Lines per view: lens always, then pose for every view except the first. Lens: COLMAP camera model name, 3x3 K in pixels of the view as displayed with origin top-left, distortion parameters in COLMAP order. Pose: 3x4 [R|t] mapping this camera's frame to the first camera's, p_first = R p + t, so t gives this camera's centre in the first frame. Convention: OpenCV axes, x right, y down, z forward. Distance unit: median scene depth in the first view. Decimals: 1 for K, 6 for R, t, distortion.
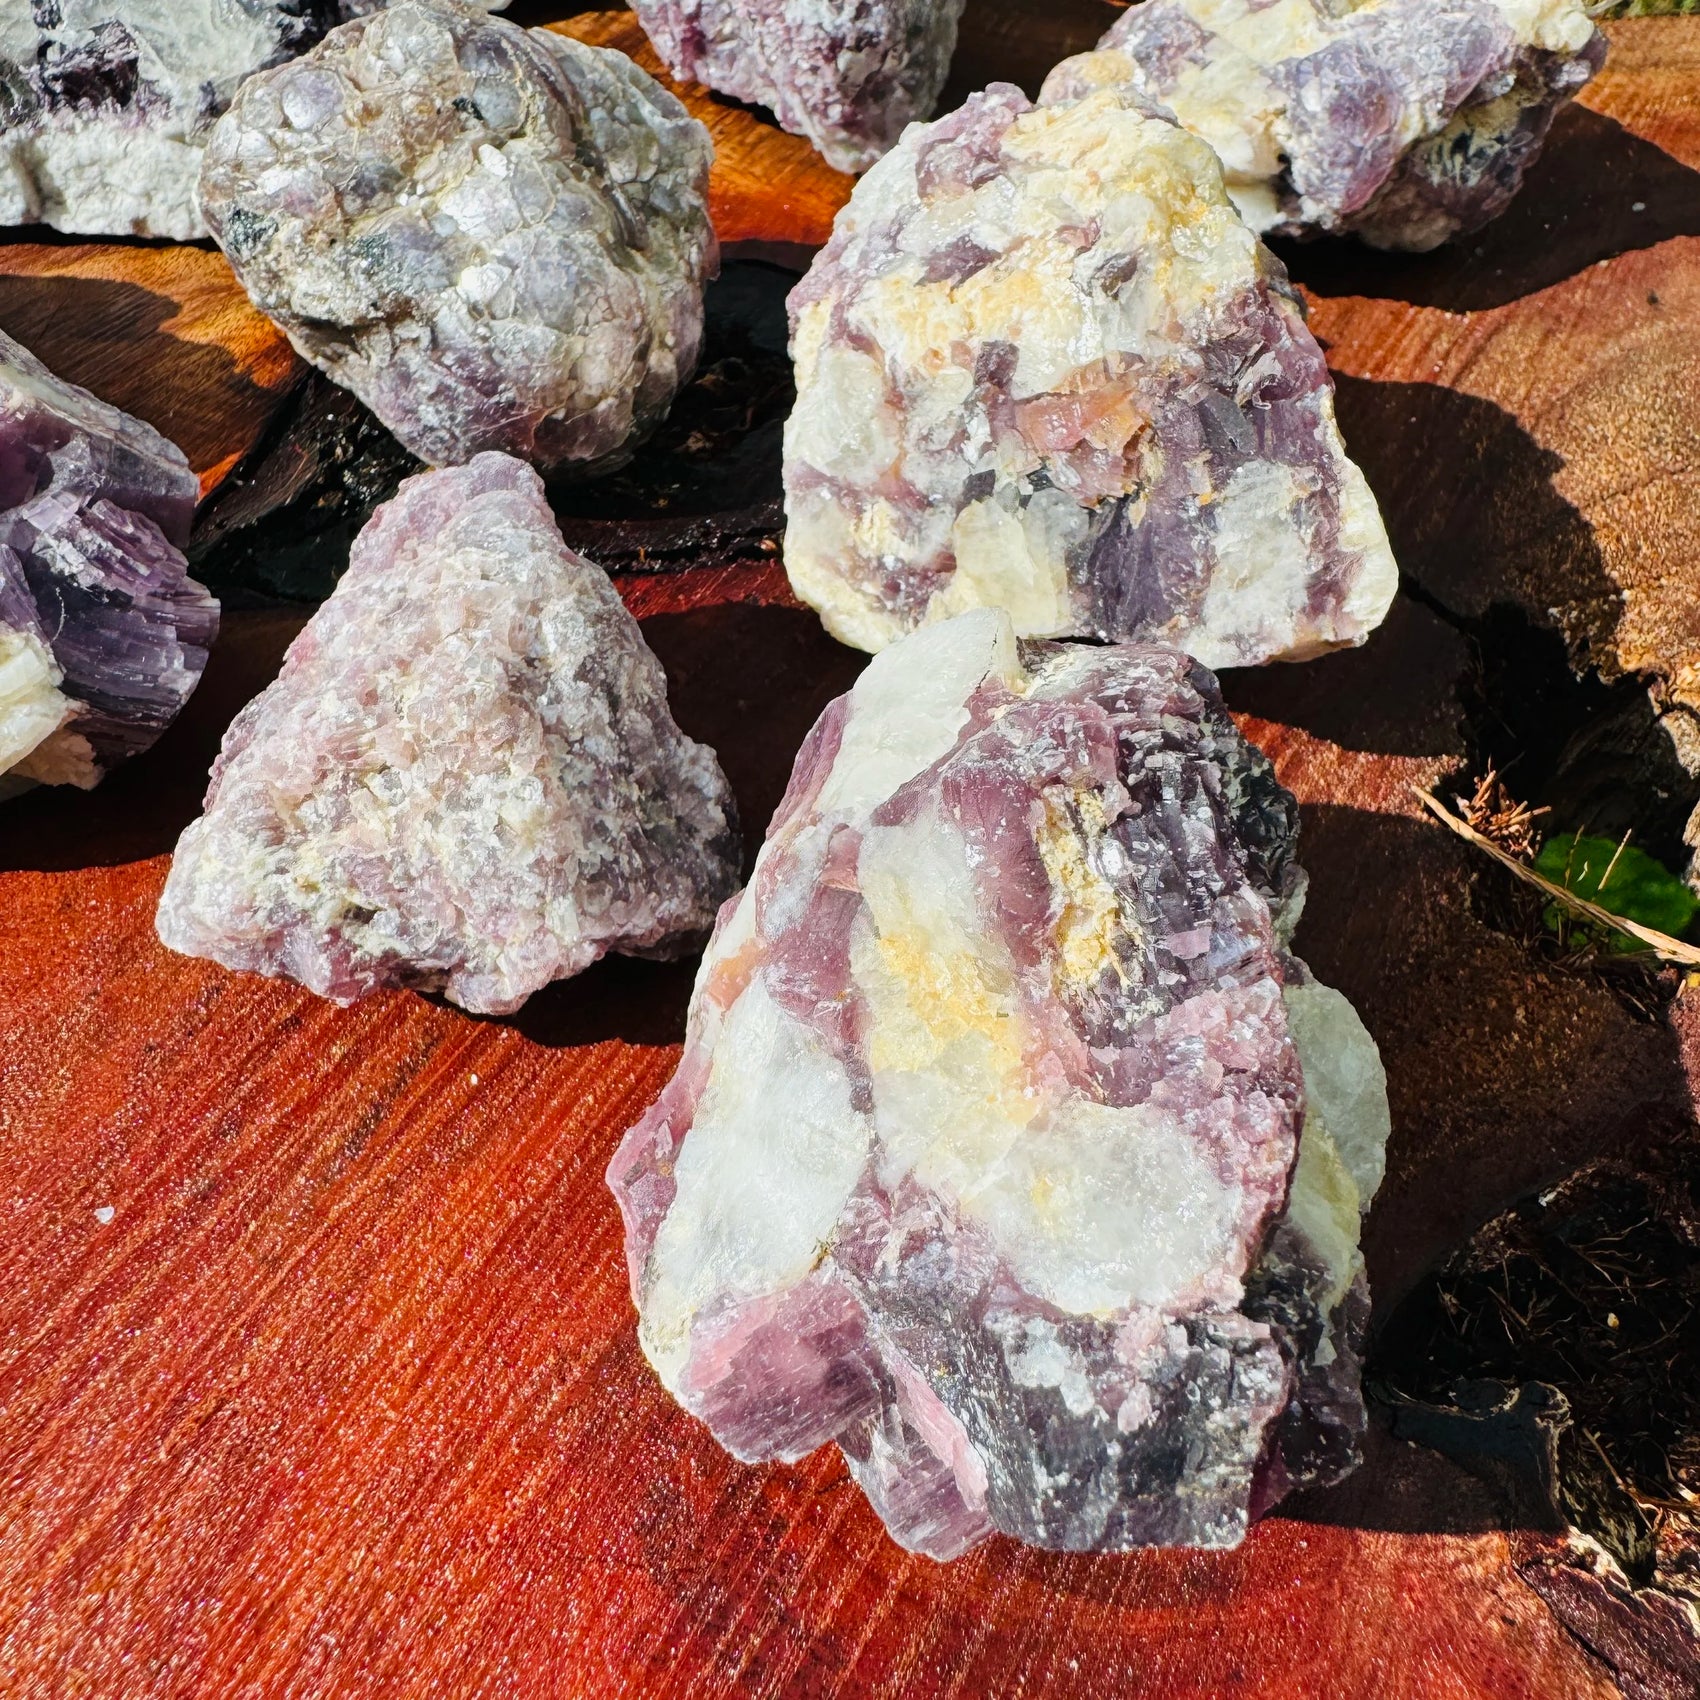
lens RADIAL K [[1610.4, 0, 848.8], [0, 1610.4, 736.0], [0, 0, 1]] dist [-0.000470, -0.014705]
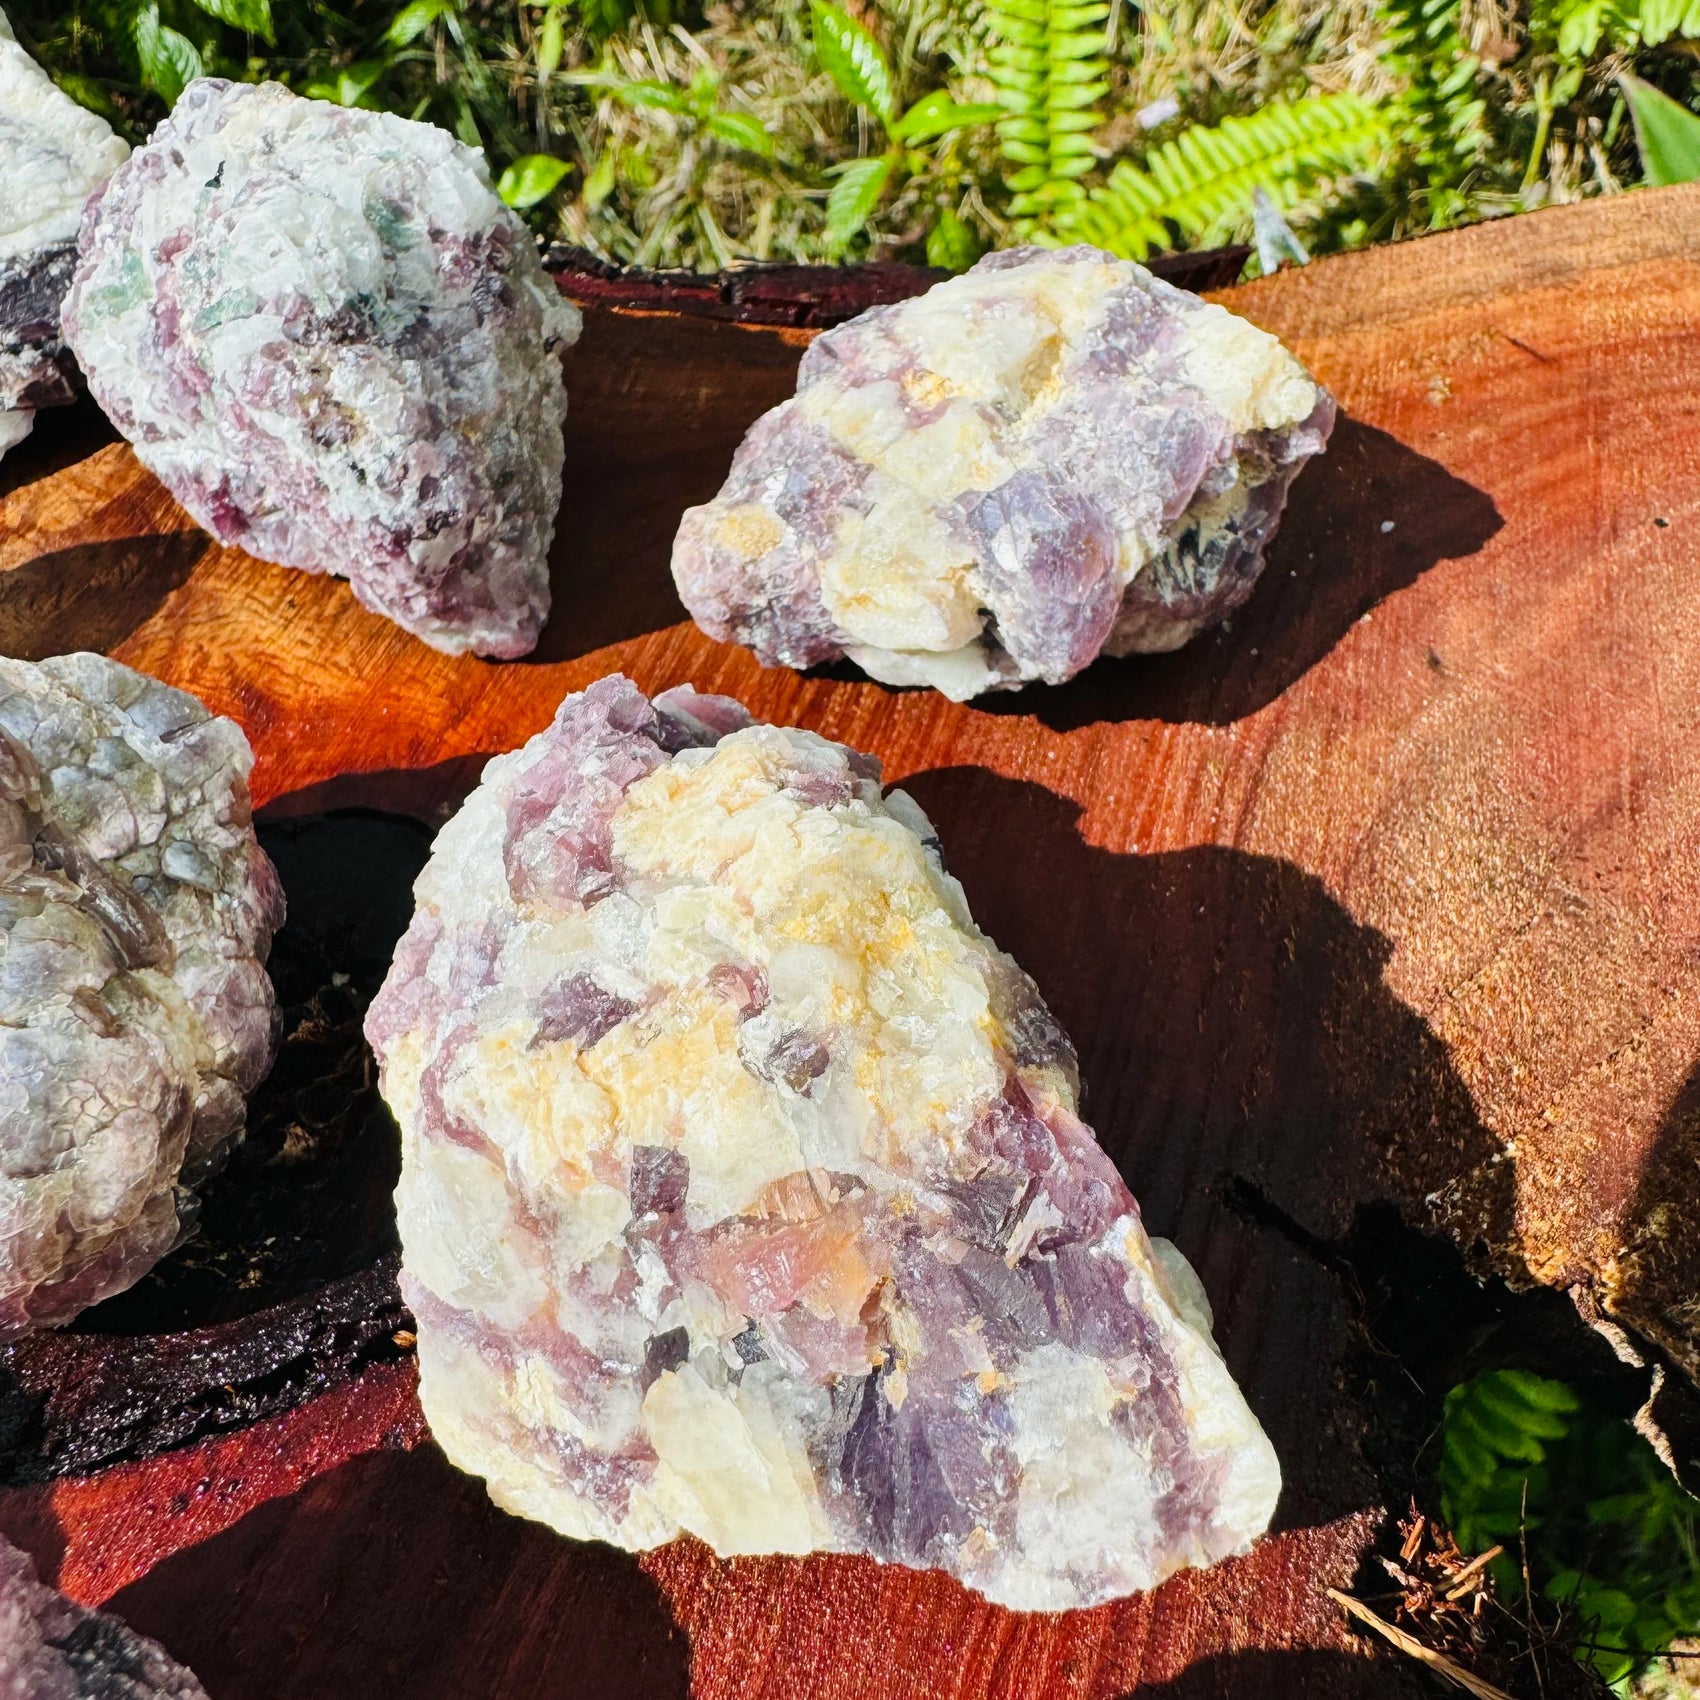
lens RADIAL K [[1610.4, 0, 848.8], [0, 1610.4, 736.0], [0, 0, 1]] dist [-0.000470, -0.014705]
pose [[0.973743, -0.183338, 0.134952, 0.087105], [0.188596, 0.981679, -0.027163, -0.297217], [-0.127499, 0.051901, 0.990480, 0.223703]]
